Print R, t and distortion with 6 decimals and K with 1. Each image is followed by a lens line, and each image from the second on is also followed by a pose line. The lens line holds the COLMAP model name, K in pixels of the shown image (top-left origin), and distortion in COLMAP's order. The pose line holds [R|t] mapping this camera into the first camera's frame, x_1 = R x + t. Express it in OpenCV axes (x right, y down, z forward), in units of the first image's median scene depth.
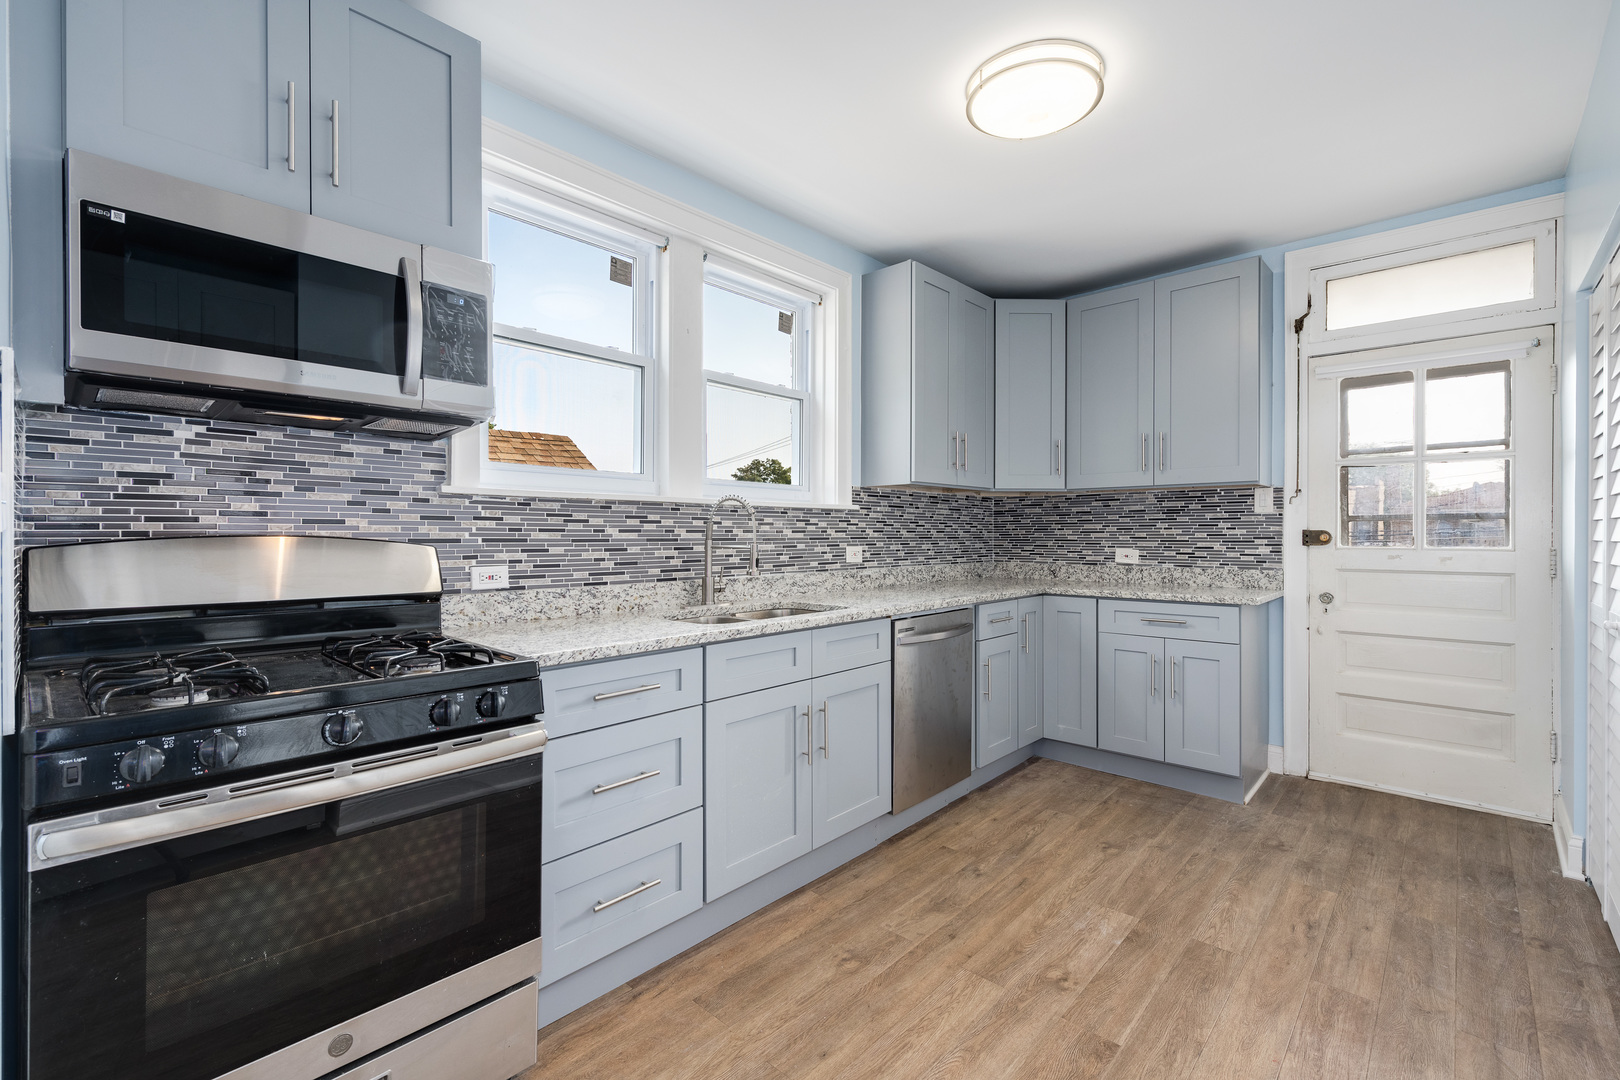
lens RADIAL K [[703.2, 0, 814.2], [0, 703.2, 531.0], [0, 0, 1]] dist [0.014865, 0.000052]
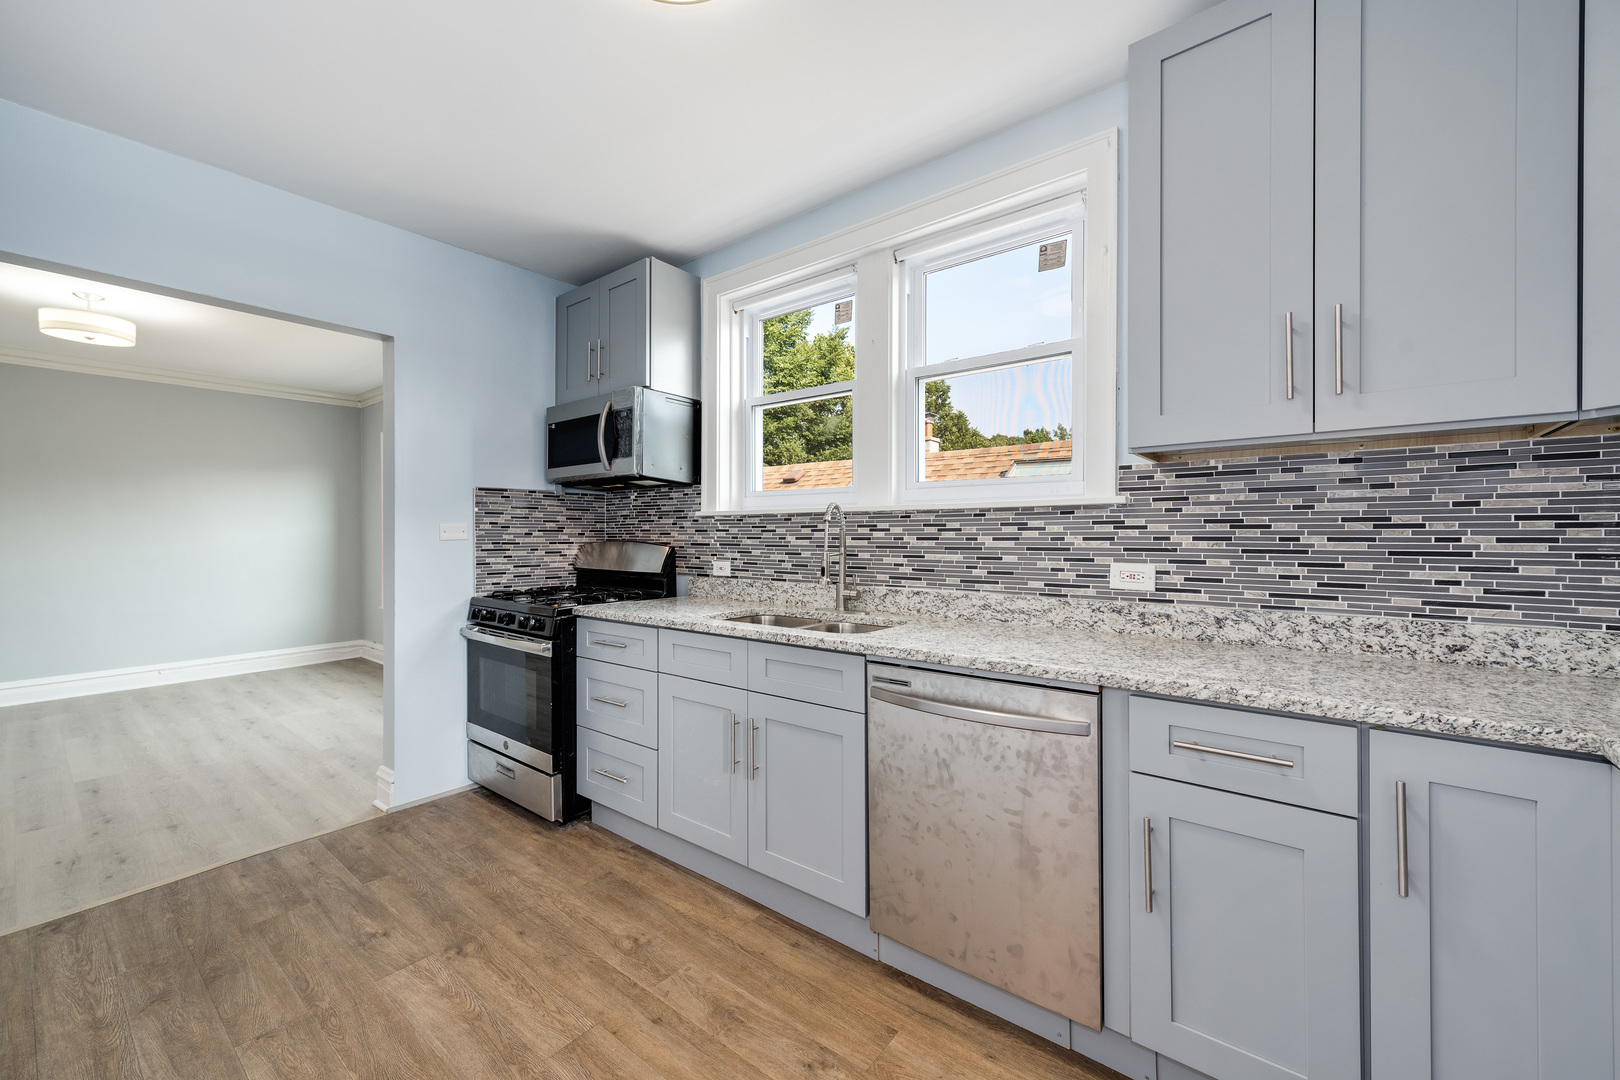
lens RADIAL K [[635.6, 0, 818.3], [0, 635.6, 537.8], [0, 0, 1]] dist [0.004820, 0.000747]
pose [[0.074095, -0.002111, -0.997249, 0.658197], [0.000160, 0.999998, -0.002105, 0.000820], [0.997251, -0.000003, 0.074096, 0.773166]]
